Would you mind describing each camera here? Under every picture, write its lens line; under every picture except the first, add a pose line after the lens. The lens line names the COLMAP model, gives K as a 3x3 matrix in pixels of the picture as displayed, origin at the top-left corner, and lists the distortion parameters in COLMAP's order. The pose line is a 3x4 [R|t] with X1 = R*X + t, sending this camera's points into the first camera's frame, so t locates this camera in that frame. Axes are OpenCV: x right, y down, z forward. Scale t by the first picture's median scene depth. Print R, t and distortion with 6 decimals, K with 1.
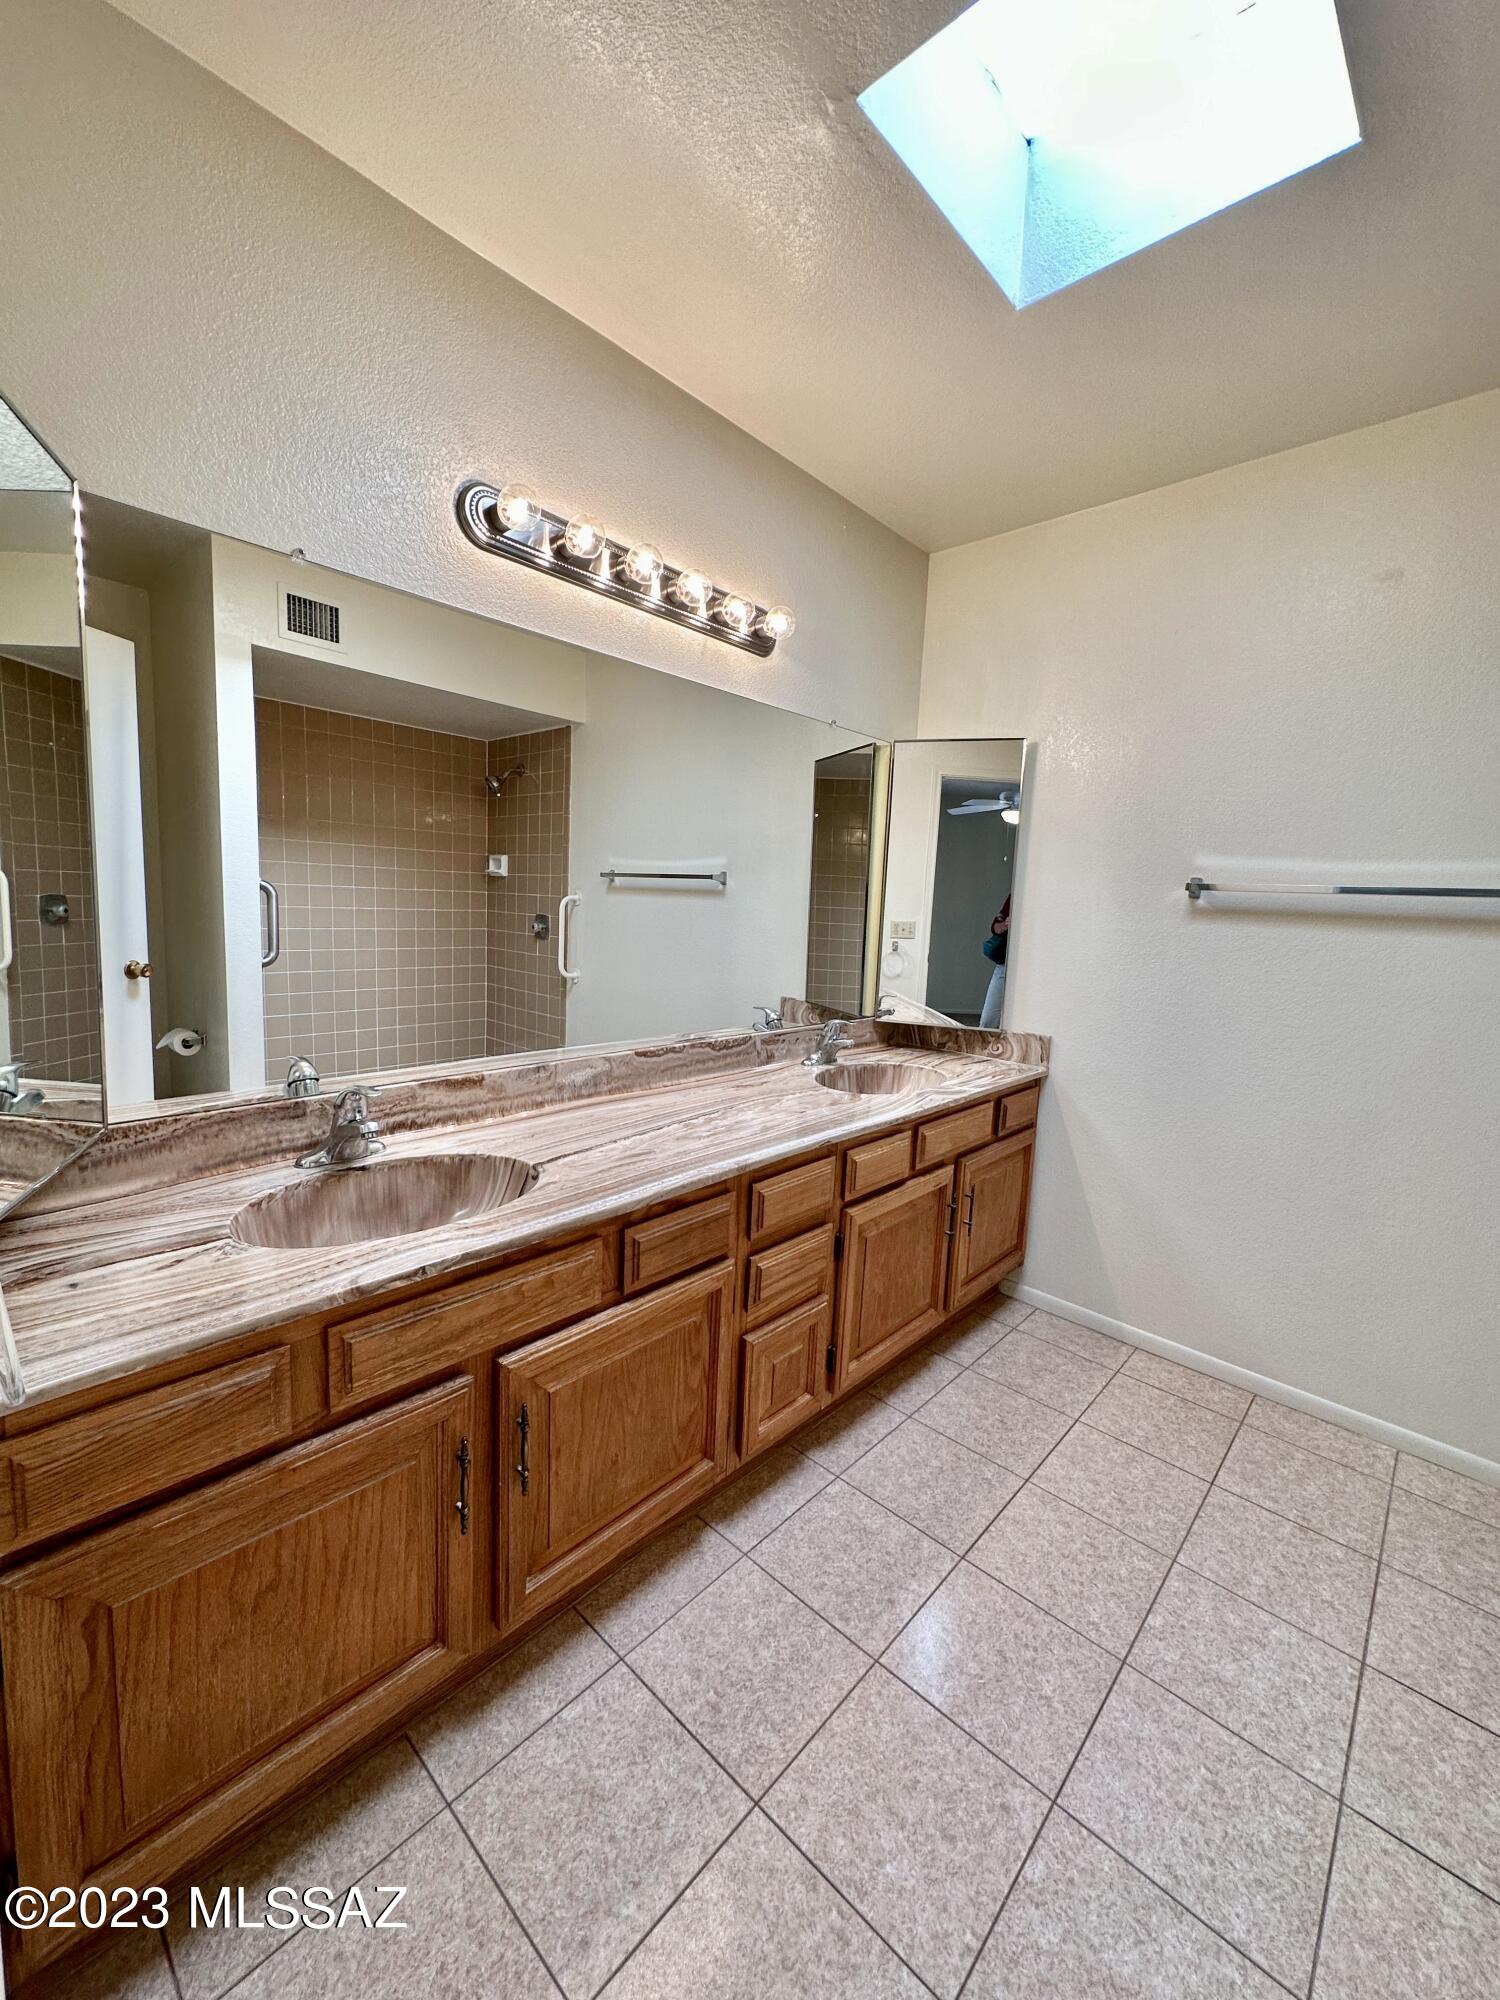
lens RADIAL K [[797.8, 0, 747.9], [0, 797.8, 997.4], [0, 0, 1]] dist [-0.002388, 0.000554]
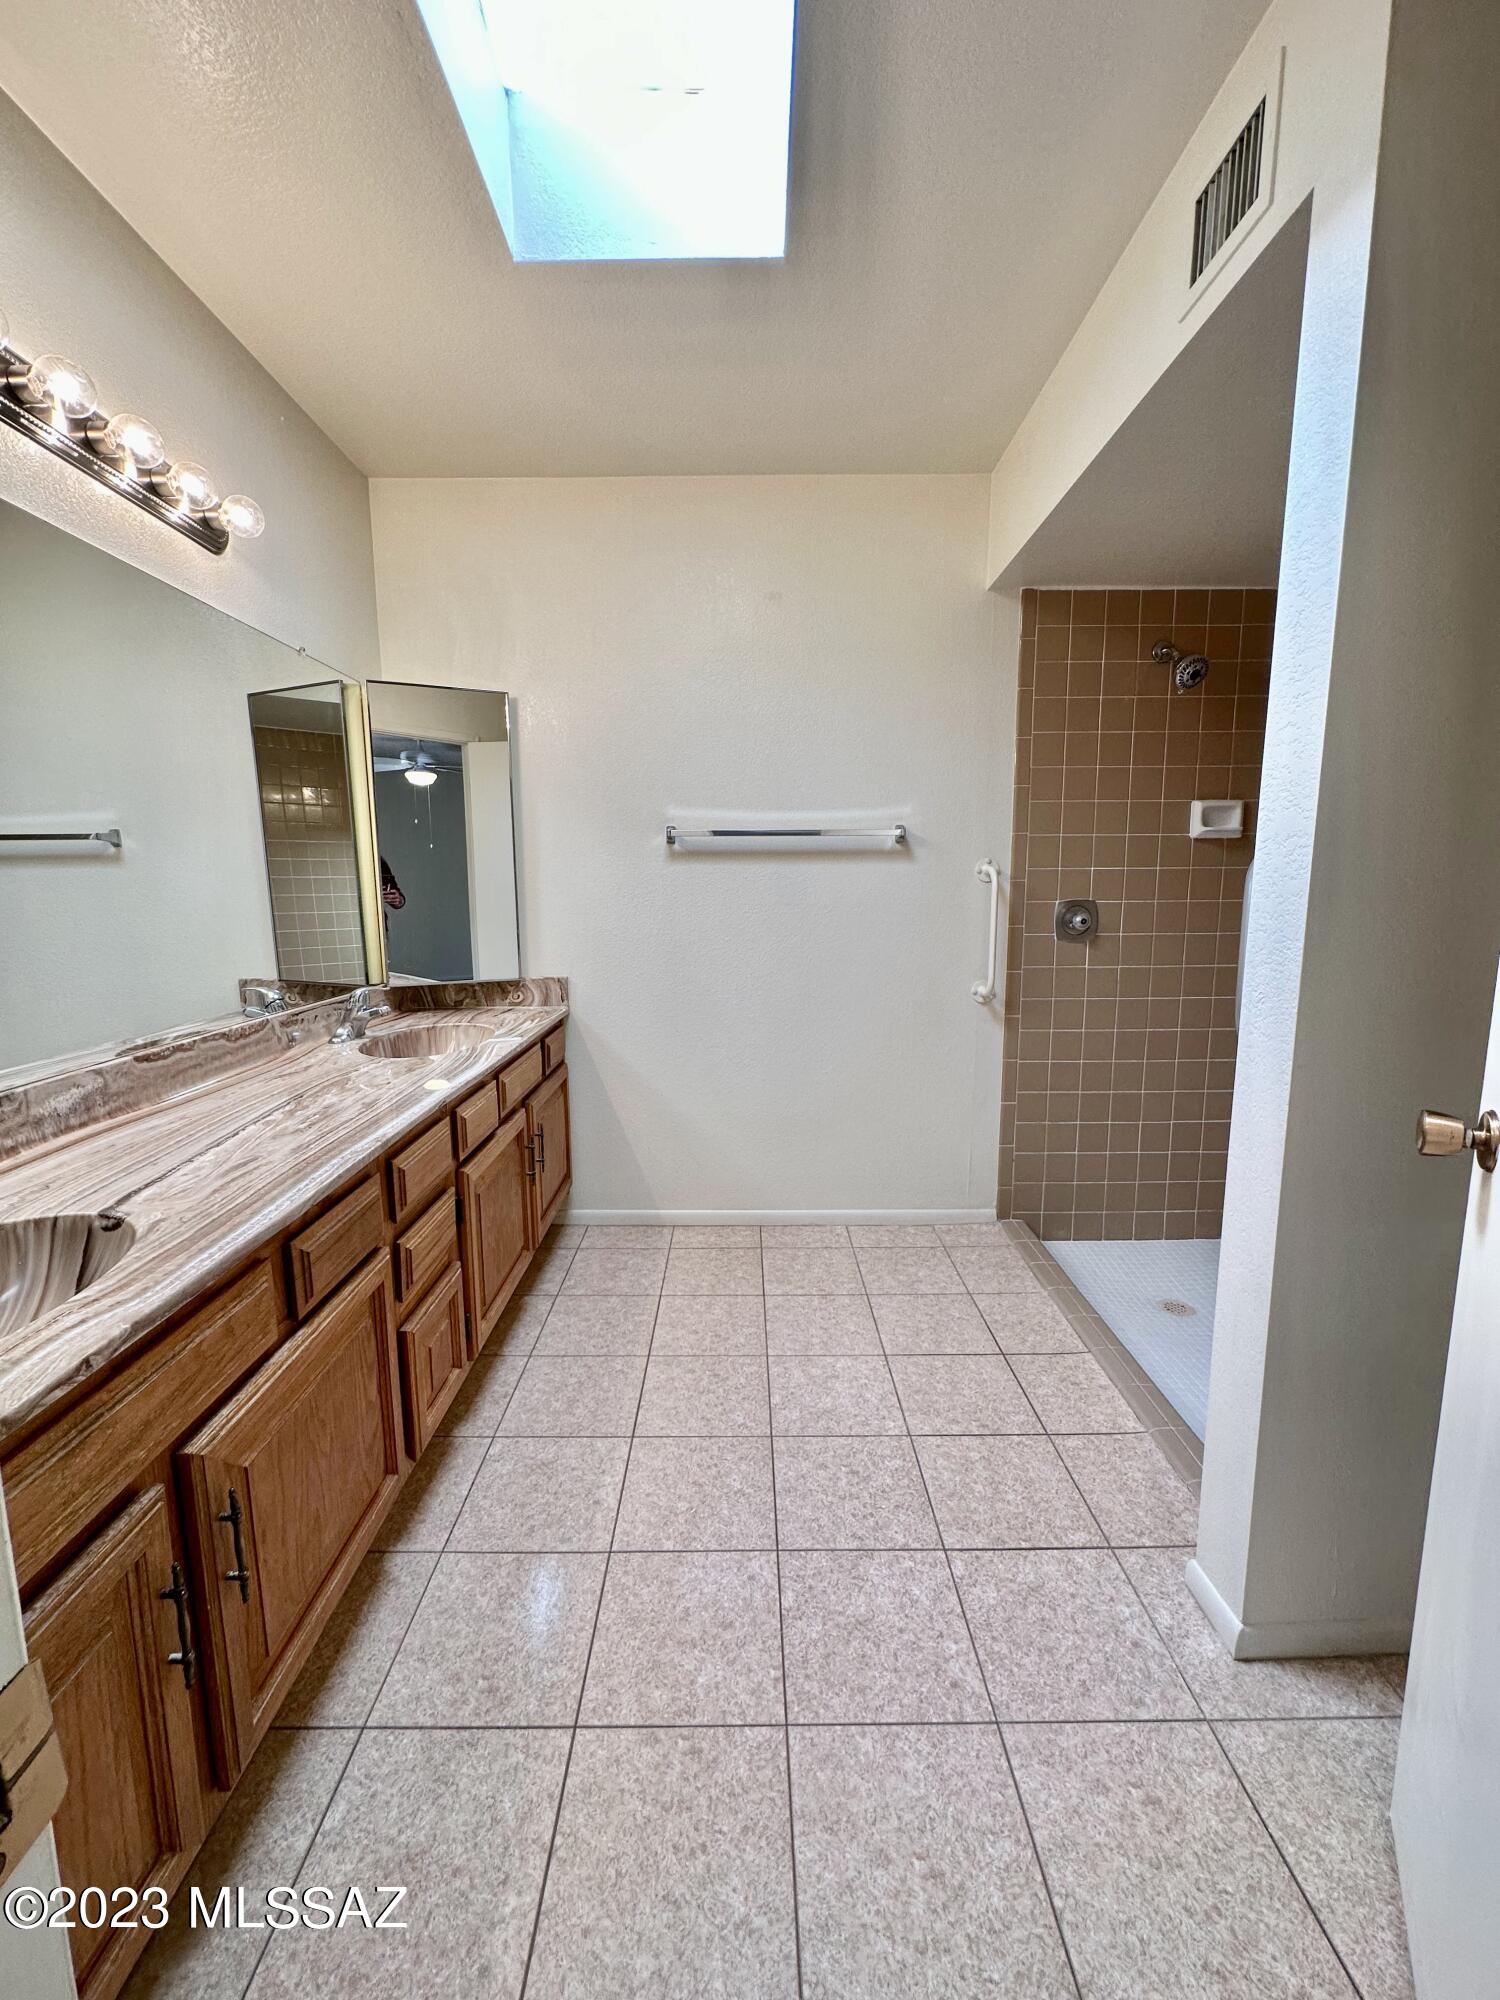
lens RADIAL K [[800.2, 0, 747.4], [0, 800.2, 996.7], [0, 0, 1]] dist [0.000374, -0.000128]
pose [[0.729726, -0.145670, 0.668042, -0.297804], [0.121548, 0.989117, 0.082911, 0.026884], [-0.672849, 0.020697, 0.739490, 0.062314]]
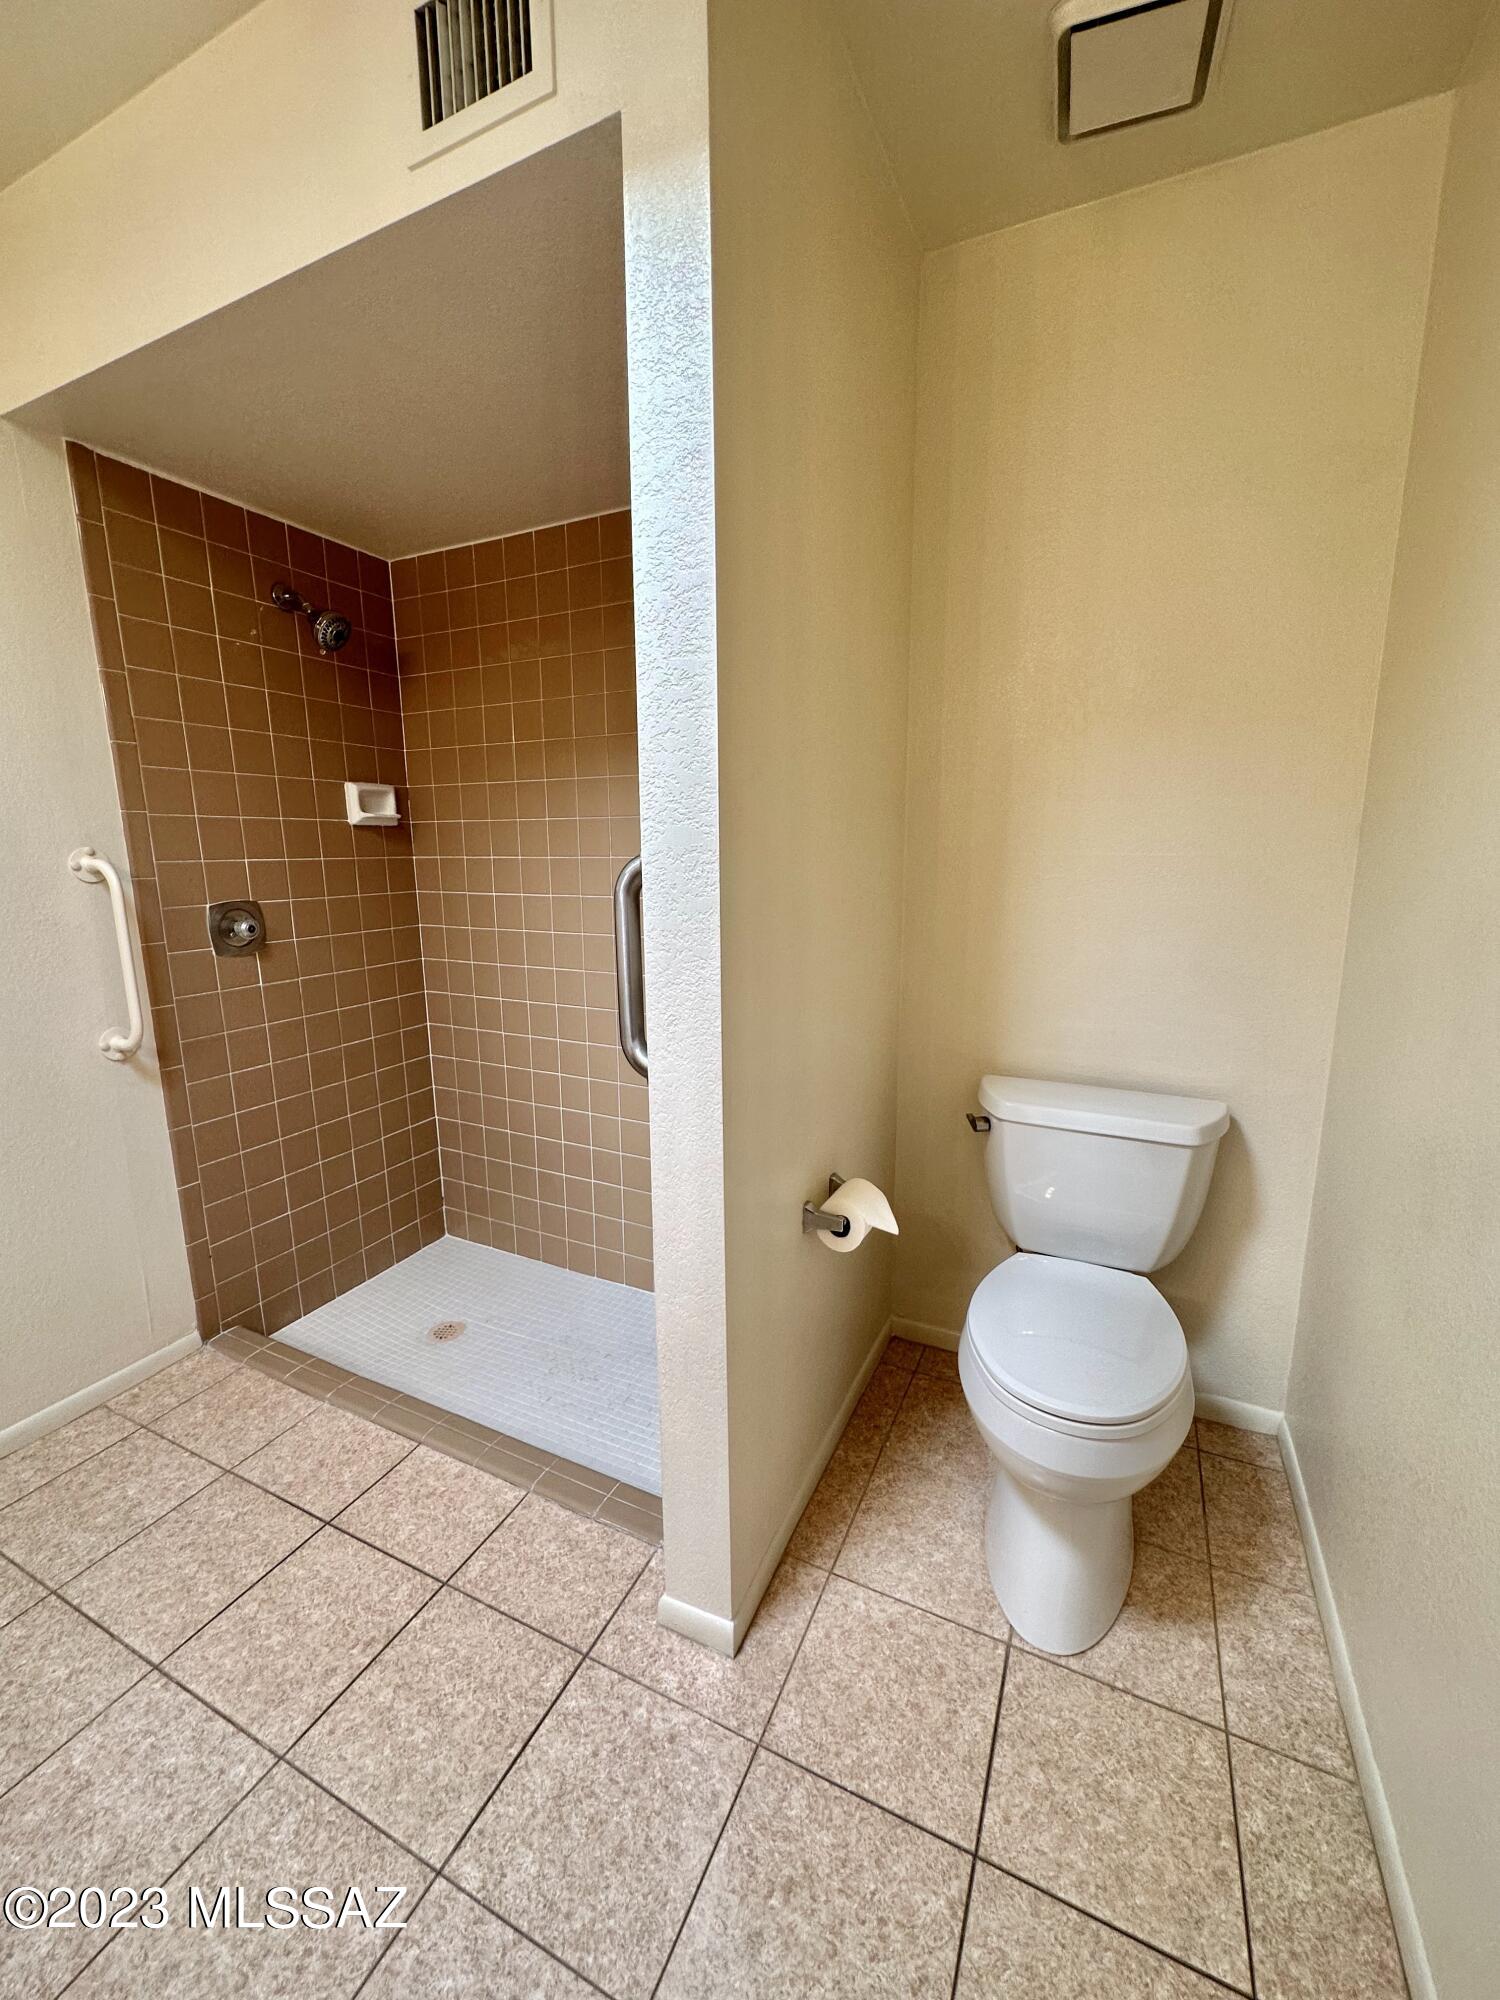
lens RADIAL K [[797.8, 0, 747.9], [0, 797.8, 997.4], [0, 0, 1]] dist [-0.002388, 0.000554]
pose [[-0.296282, -0.219957, 0.929428, -0.099380], [0.109856, 0.958814, 0.261931, -0.057401], [-0.948762, 0.179708, -0.259916, 0.448641]]
